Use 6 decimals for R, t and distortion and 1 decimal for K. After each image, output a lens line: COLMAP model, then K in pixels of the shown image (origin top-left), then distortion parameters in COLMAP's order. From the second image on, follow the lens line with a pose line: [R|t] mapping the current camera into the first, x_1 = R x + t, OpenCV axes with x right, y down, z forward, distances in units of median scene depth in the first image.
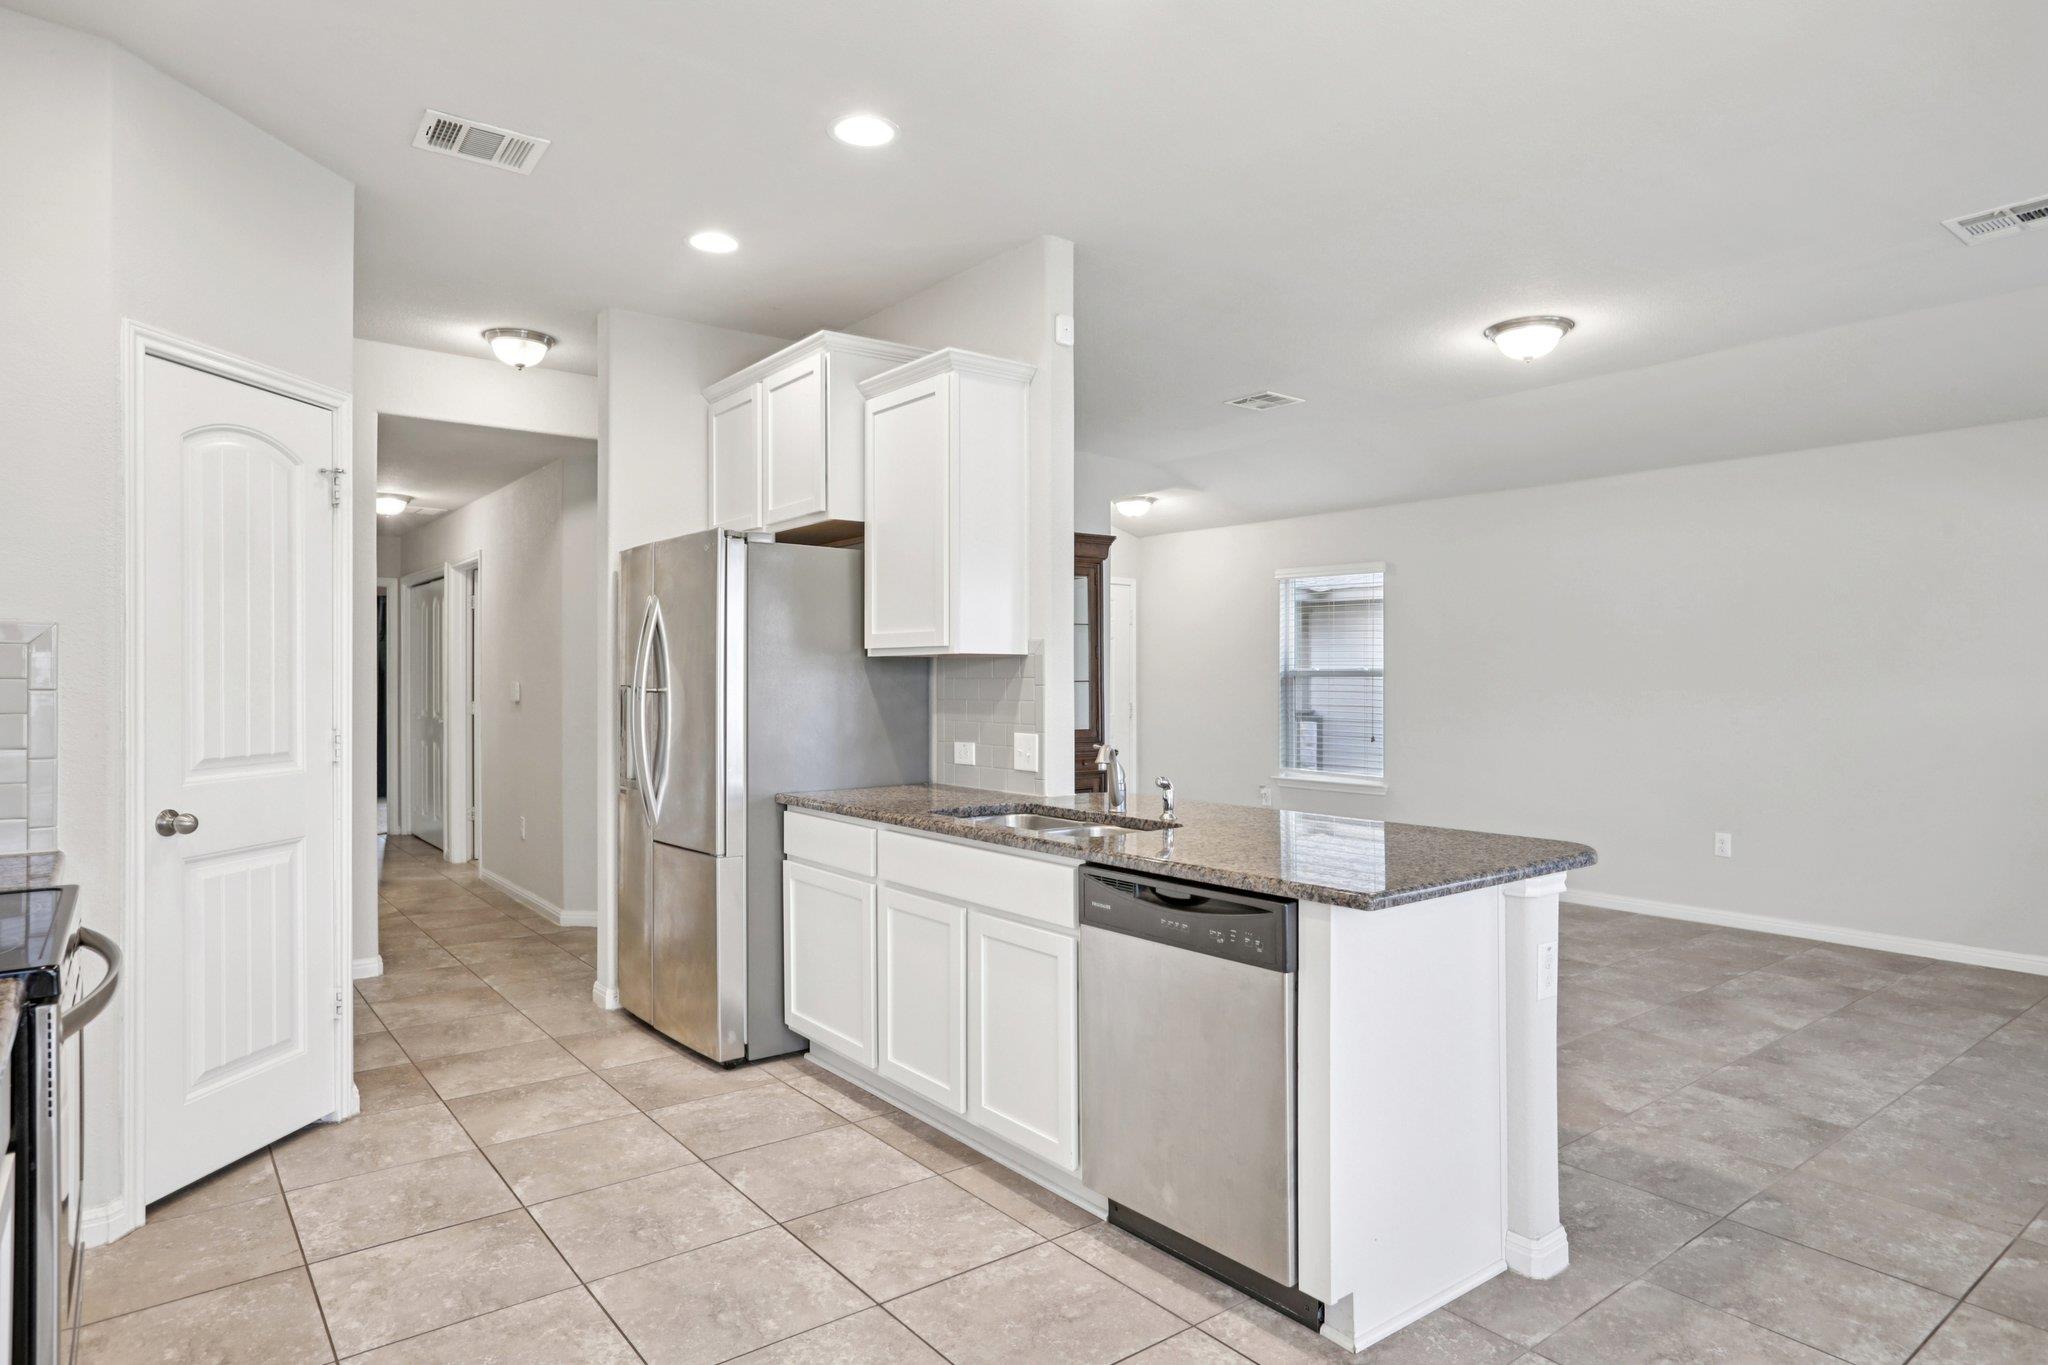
lens RADIAL K [[1198.2, 0, 1036.6], [0, 1198.2, 664.4], [0, 0, 1]] dist [-0.013966, 0.005024]
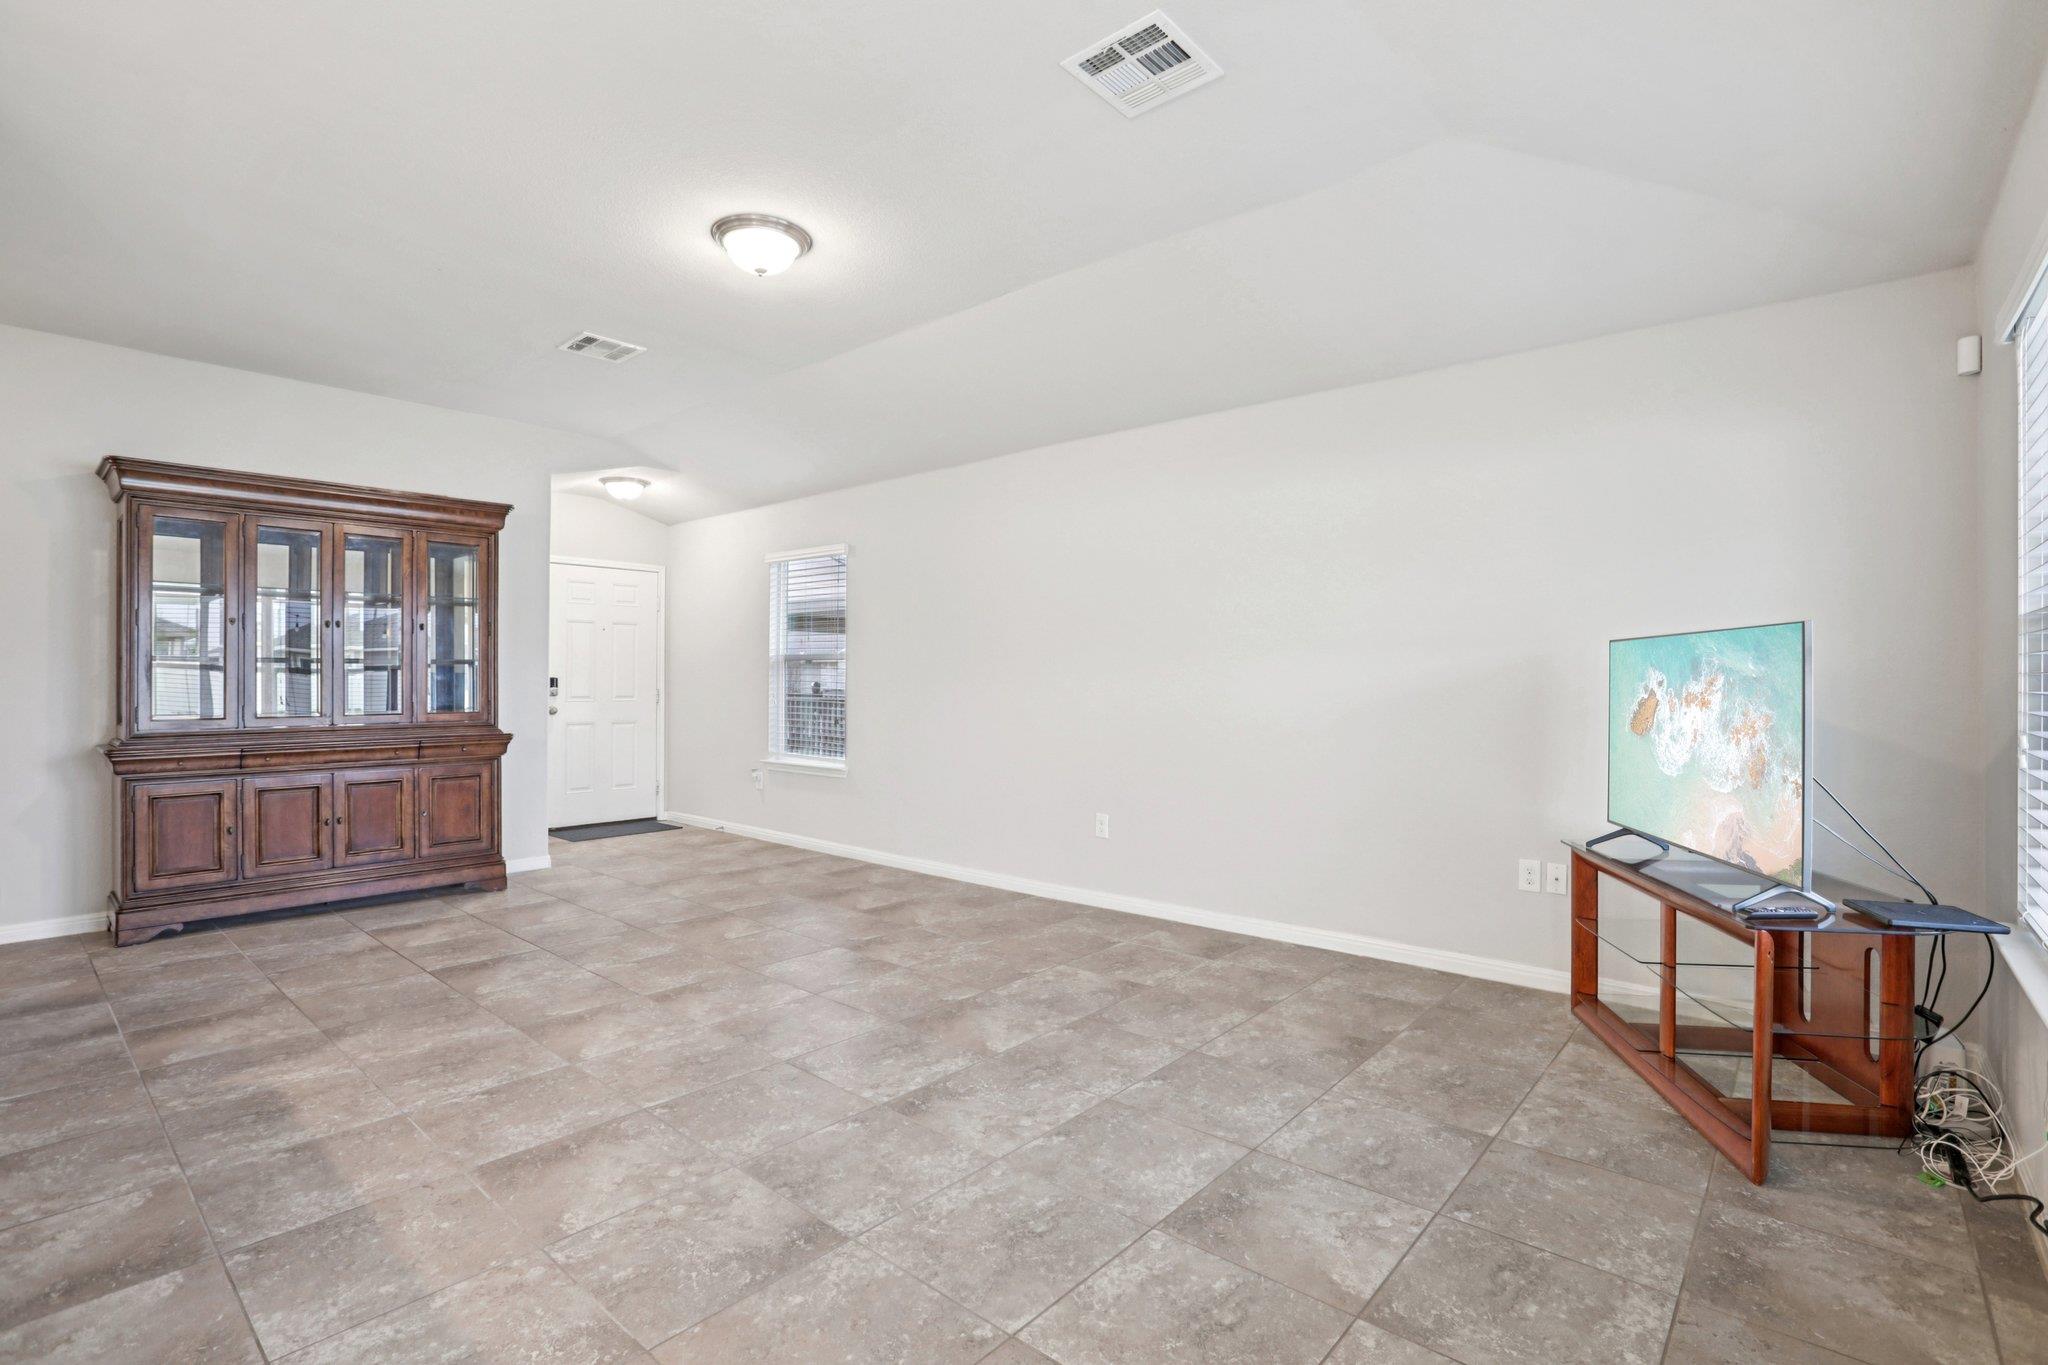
lens RADIAL K [[943.5, 0, 1038.4], [0, 943.5, 685.4], [0, 0, 1]] dist [-0.030269, 0.001651]
pose [[0.981793, 0.006540, 0.189840, 0.569354], [-0.010742, 0.999719, 0.021114, 0.026781], [-0.189649, -0.022769, 0.981588, 0.347879]]
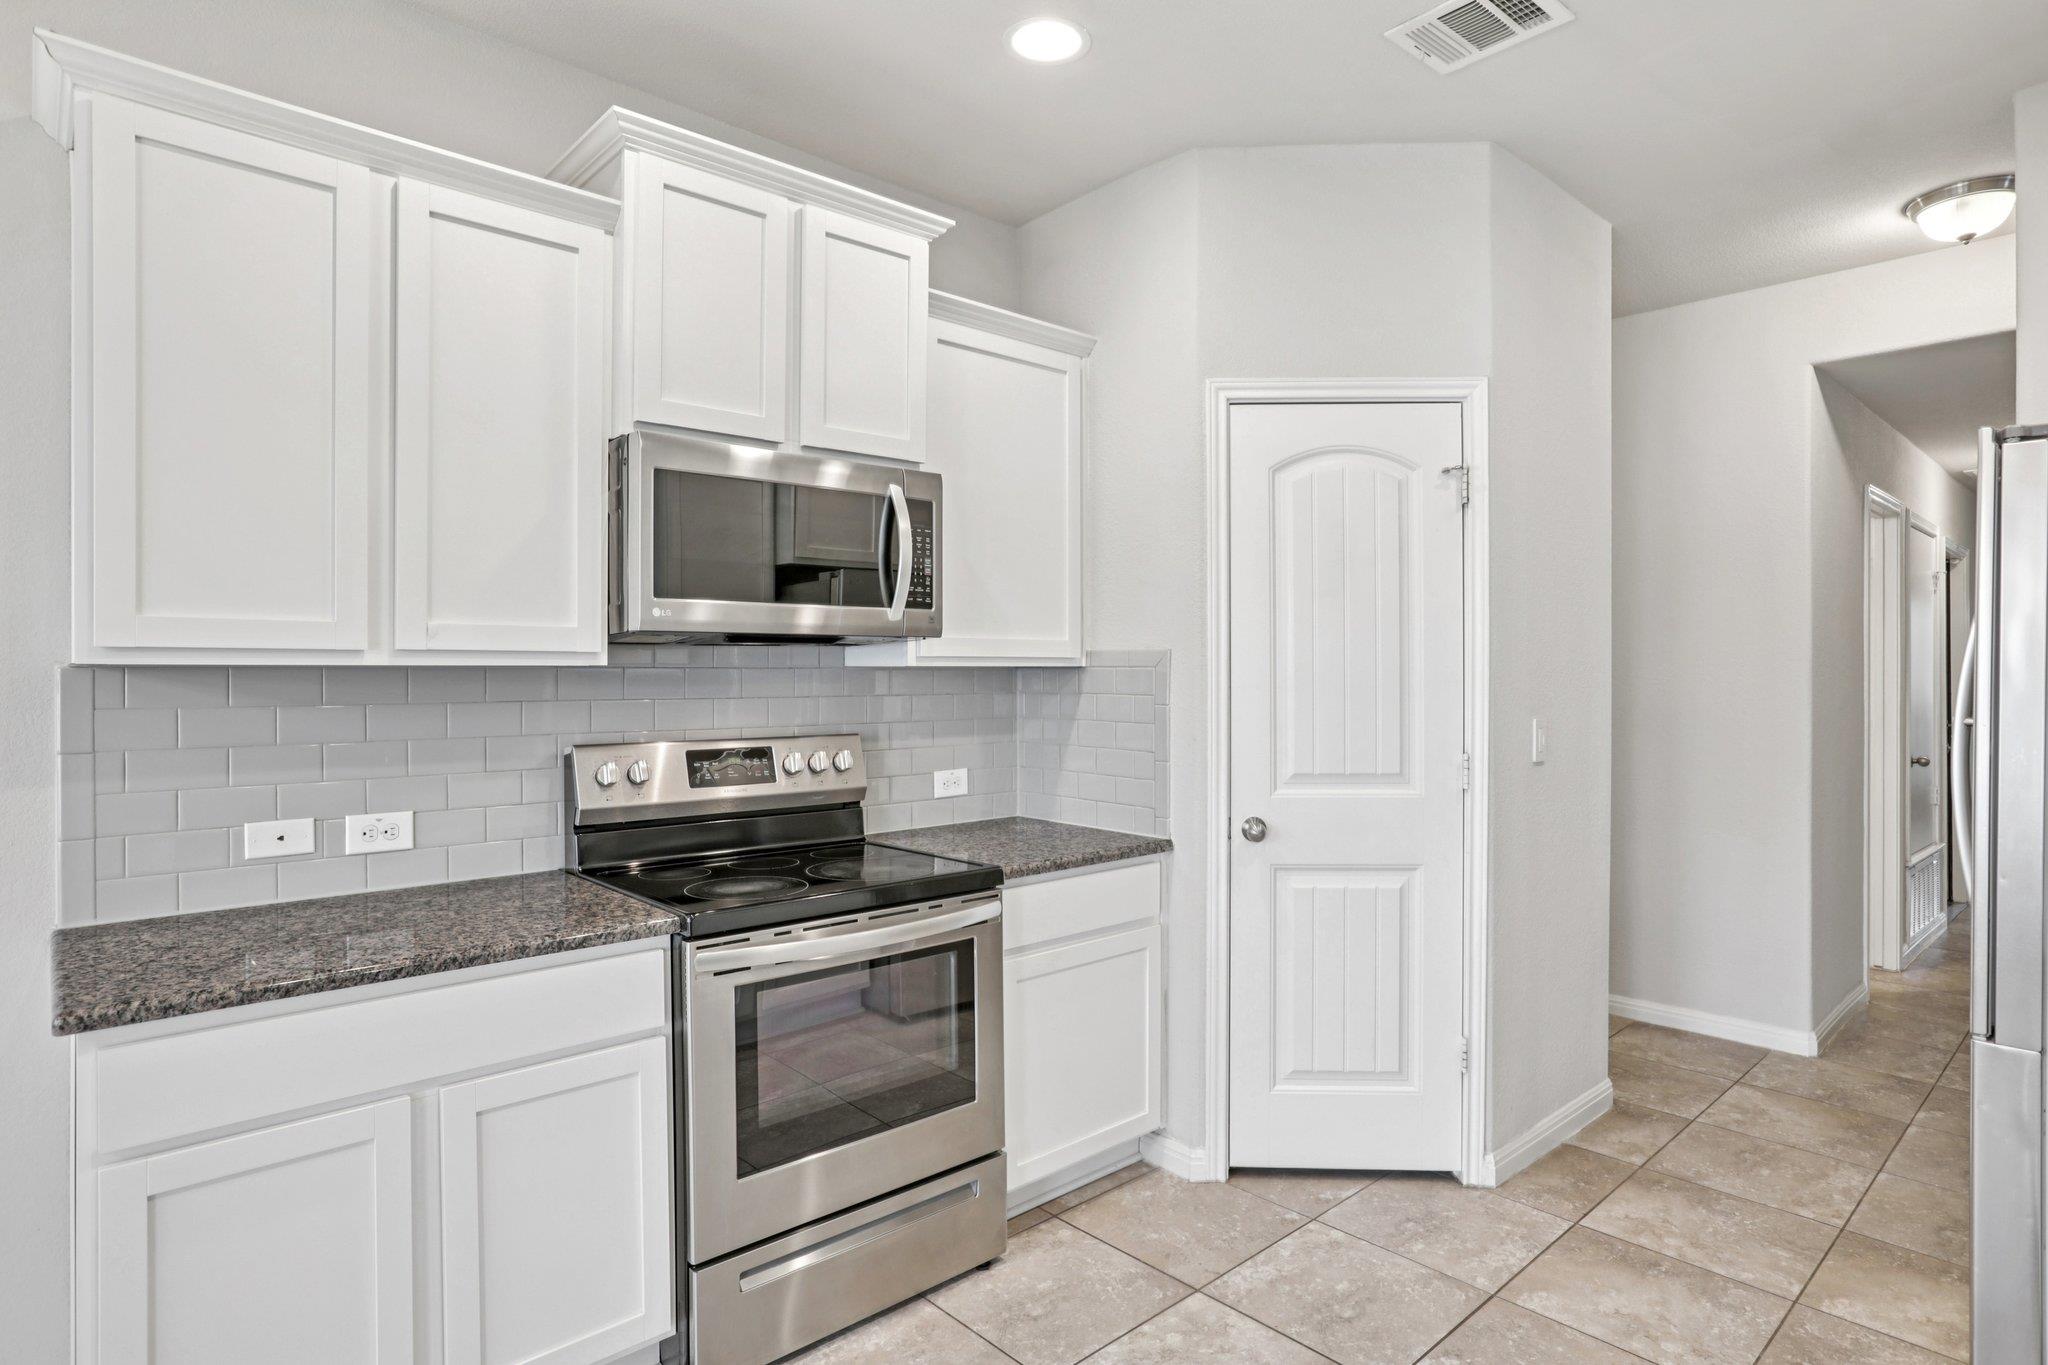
lens RADIAL K [[1108.6, 0, 1006.0], [0, 1108.6, 675.9], [0, 0, 1]] dist [-0.017302, 0.012719]
pose [[0.082544, 0.009386, -0.996543, 0.184920], [0.008927, 0.999909, 0.010157, -0.013770], [0.996547, -0.009735, 0.082453, 0.488929]]
